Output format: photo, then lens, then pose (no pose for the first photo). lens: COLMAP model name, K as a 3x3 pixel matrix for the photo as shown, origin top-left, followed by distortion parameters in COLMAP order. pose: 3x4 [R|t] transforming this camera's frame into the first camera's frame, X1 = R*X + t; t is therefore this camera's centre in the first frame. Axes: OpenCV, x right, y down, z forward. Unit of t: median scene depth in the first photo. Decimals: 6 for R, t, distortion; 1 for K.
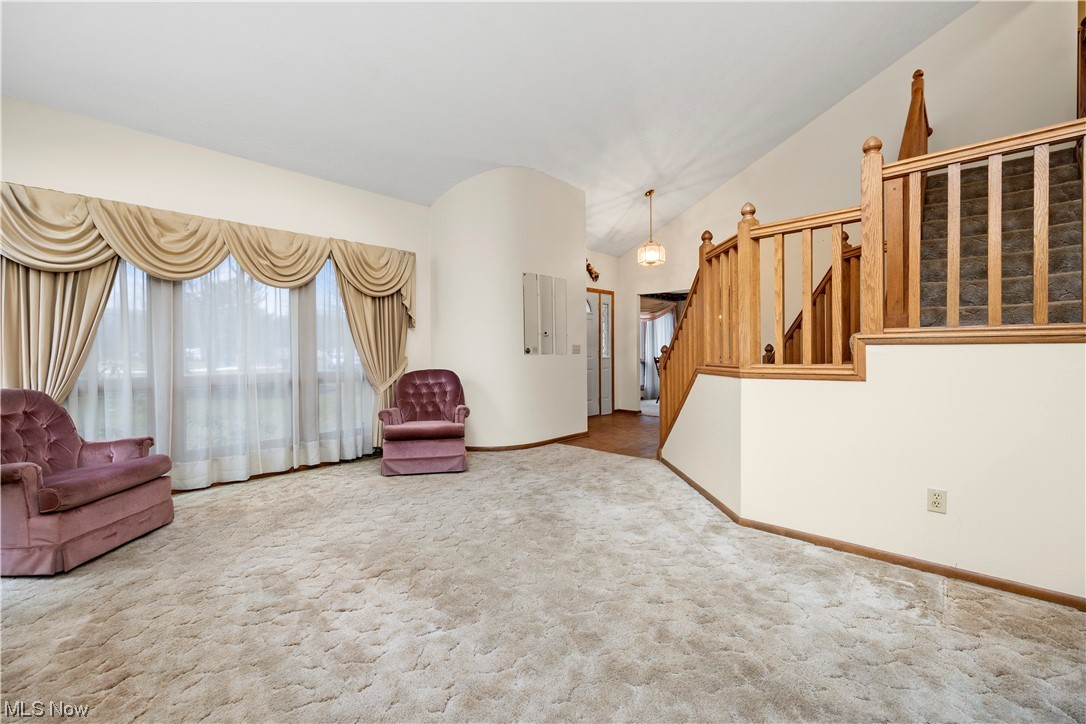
lens RADIAL K [[447.4, 0, 546.5], [0, 447.4, 359.0], [0, 0, 1]] dist [0.004647, 0.000445]
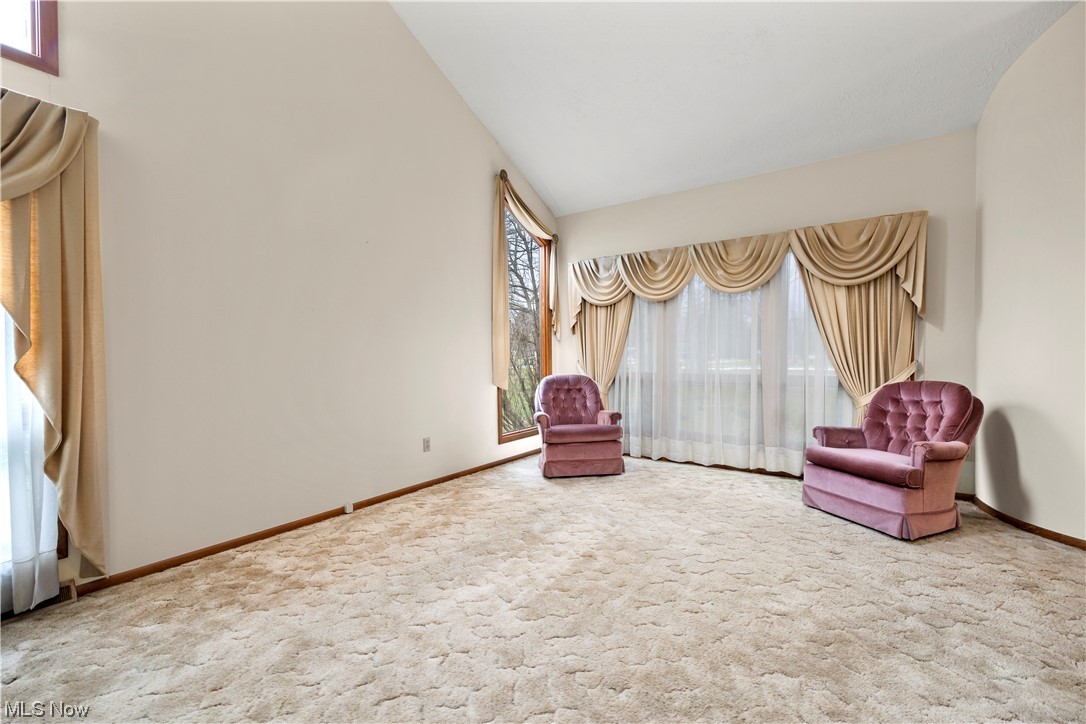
lens RADIAL K [[447.4, 0, 548.5], [0, 447.4, 361.7], [0, 0, 1]] dist [0.004647, 0.000445]
pose [[0.141486, 0.019390, -0.989750, 0.389224], [-0.008565, 0.999795, 0.018363, -0.014360], [0.989903, 0.005880, 0.141623, 0.408118]]
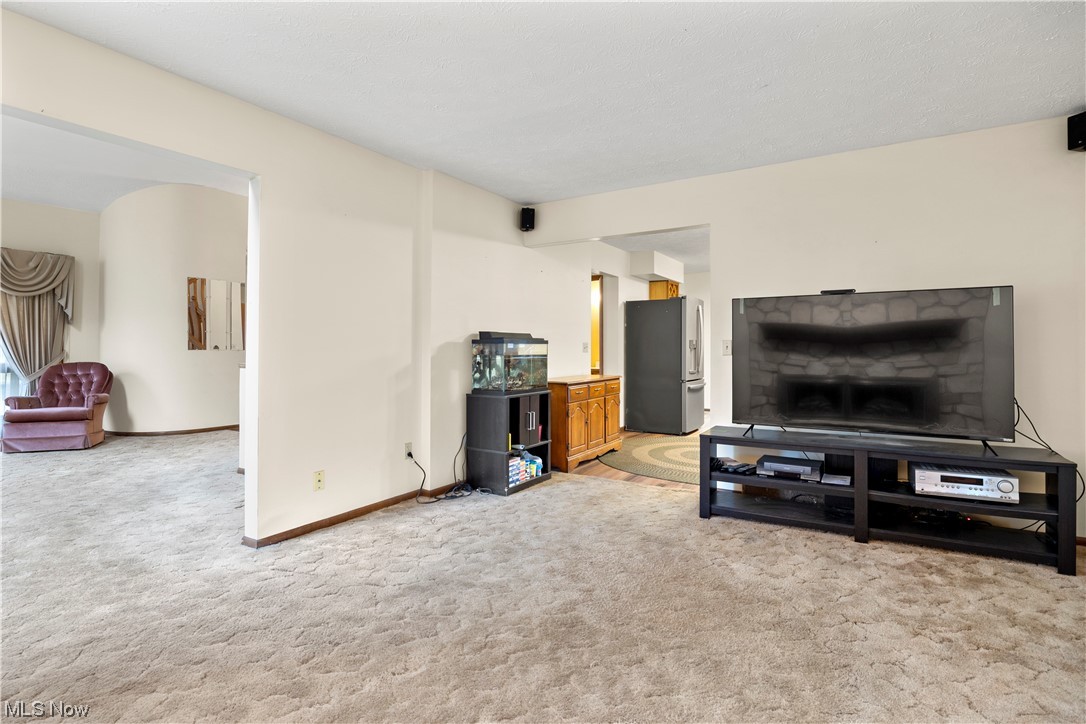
lens RADIAL K [[528.0, 0, 538.1], [0, 528.0, 342.3], [0, 0, 1]] dist [-0.002203, -0.000024]
pose [[0.984776, 0.016310, 0.173060, 0.762046], [-0.012995, 0.999710, -0.020273, -0.017250], [-0.173340, 0.017715, 0.984703, -0.592382]]
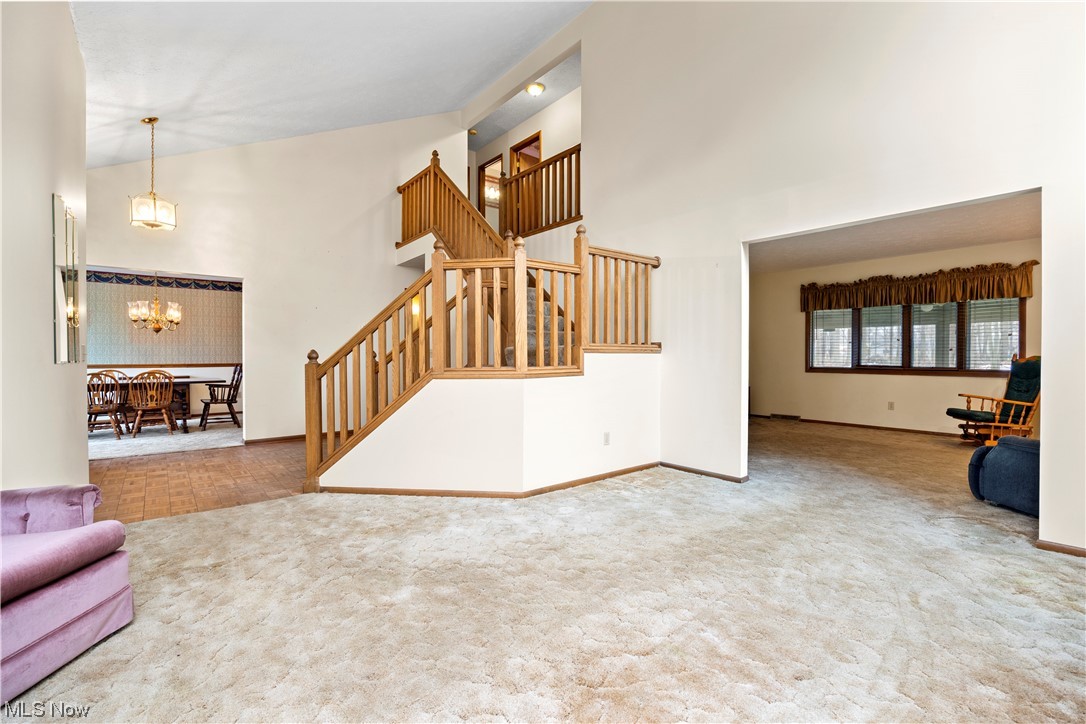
lens RADIAL K [[472.5, 0, 540.2], [0, 472.5, 360.5], [0, 0, 1]] dist [-0.017968, -0.000344]
pose [[0.148108, 0.000696, 0.988971, -0.579687], [0.015995, 0.999867, -0.003100, -0.001511], [-0.988842, 0.016278, 0.148077, 0.520902]]
